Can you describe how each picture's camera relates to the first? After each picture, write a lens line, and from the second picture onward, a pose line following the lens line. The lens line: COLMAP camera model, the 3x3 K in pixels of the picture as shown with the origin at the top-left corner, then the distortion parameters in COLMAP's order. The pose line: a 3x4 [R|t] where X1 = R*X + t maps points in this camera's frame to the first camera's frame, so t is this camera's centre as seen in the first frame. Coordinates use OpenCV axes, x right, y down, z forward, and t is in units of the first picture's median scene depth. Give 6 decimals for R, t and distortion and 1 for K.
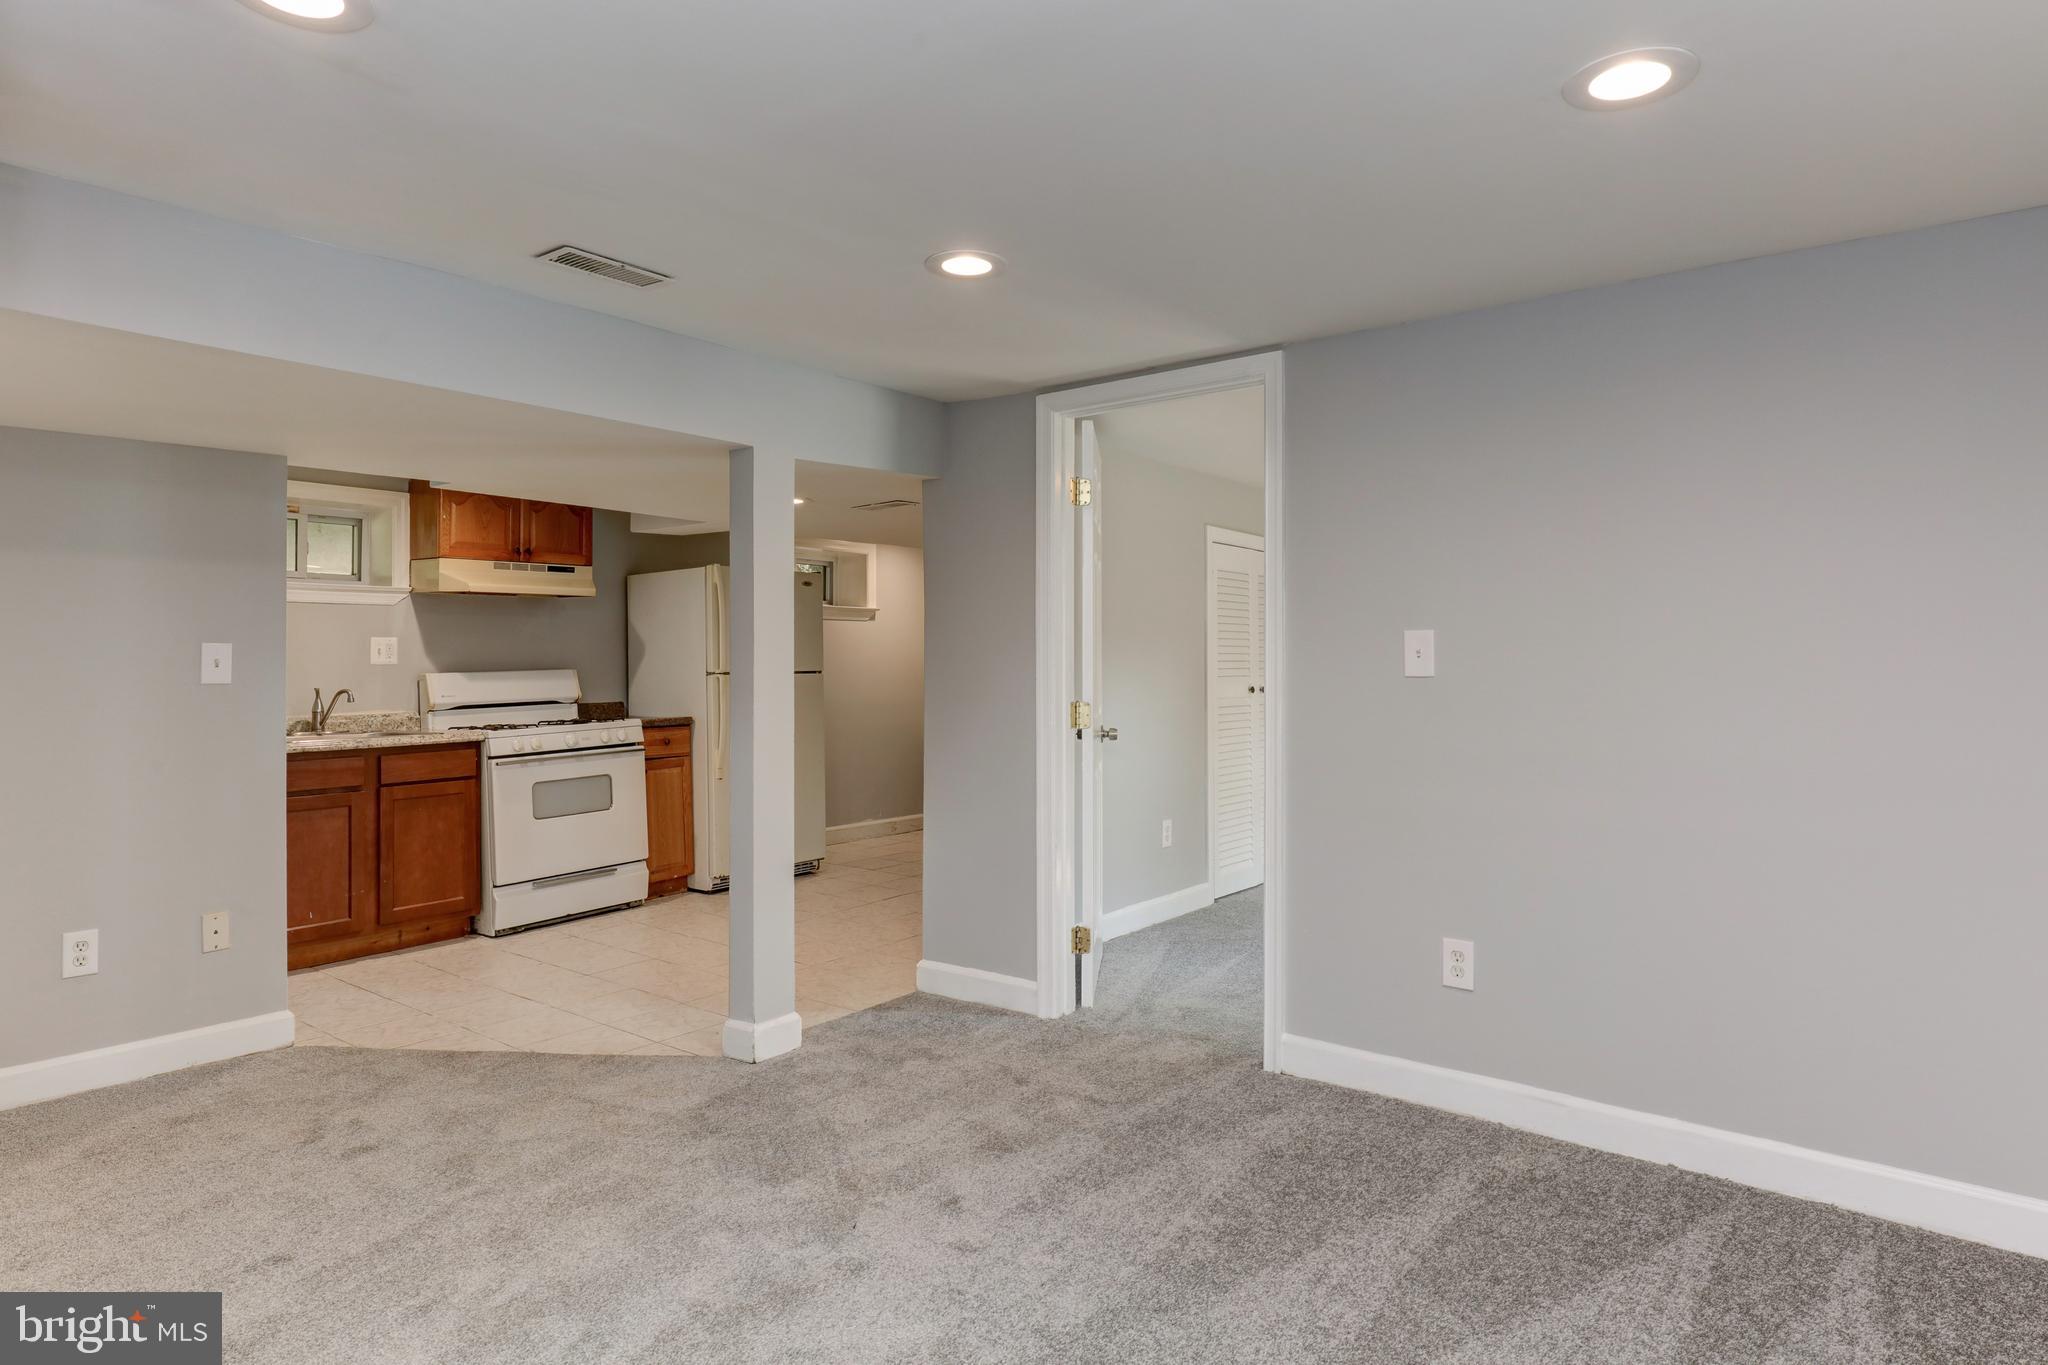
lens RADIAL K [[1153.9, 0, 1026.1], [0, 1153.9, 679.6], [0, 0, 1]] dist [-0.013864, -0.000329]
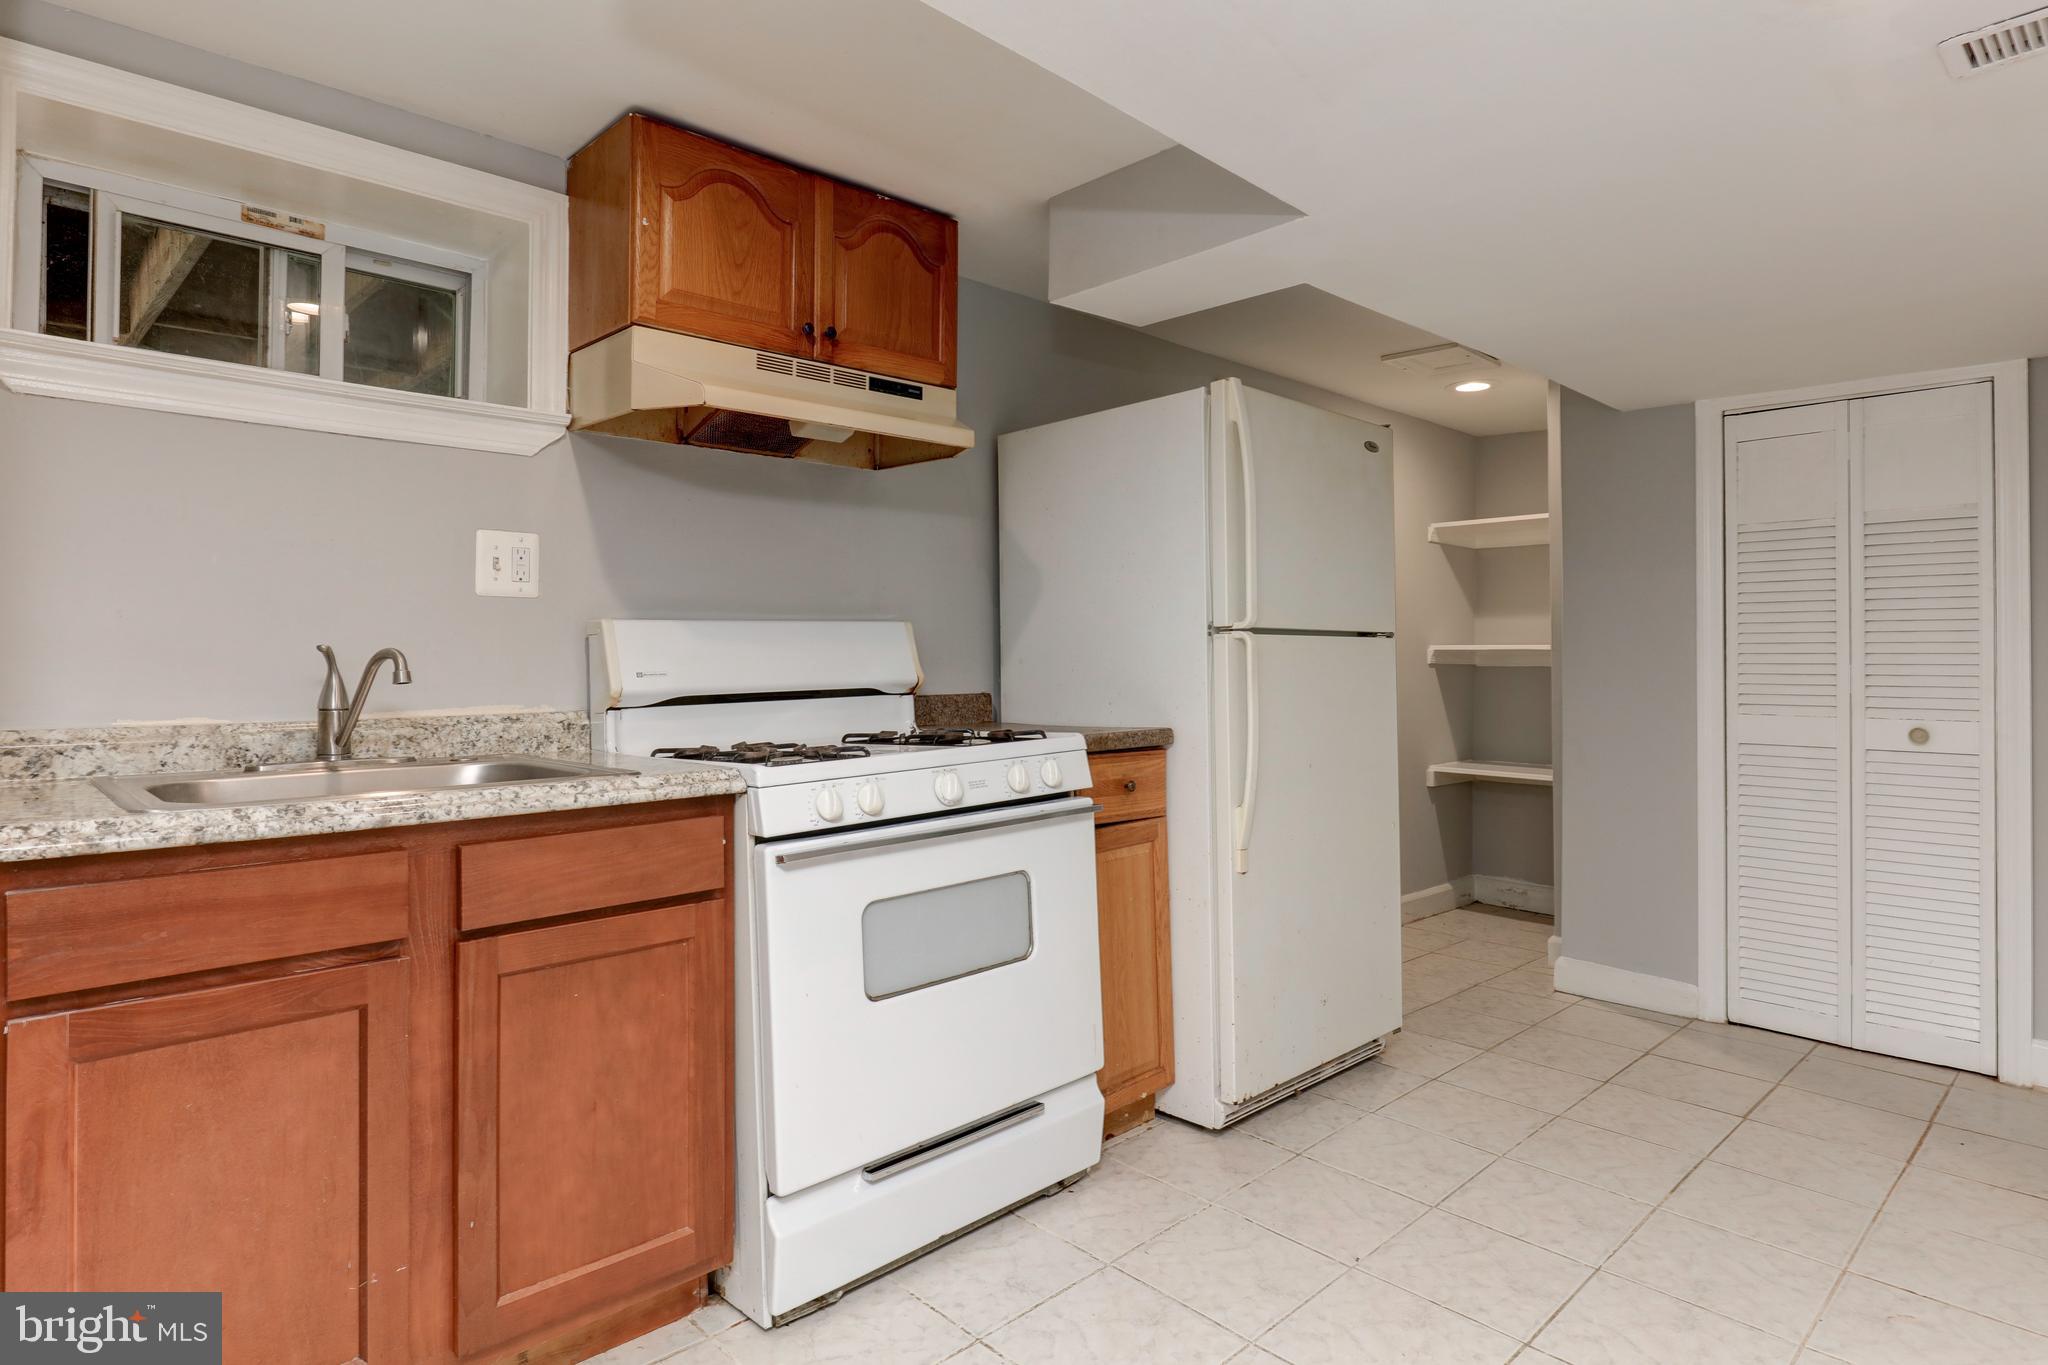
lens RADIAL K [[1153.9, 0, 1026.1], [0, 1153.9, 679.6], [0, 0, 1]] dist [-0.013864, -0.000329]
pose [[0.989644, 0.007736, -0.143337, -0.311358], [-0.007437, 0.999969, 0.002624, 0.014423], [0.143353, -0.001530, 0.989670, 0.612462]]
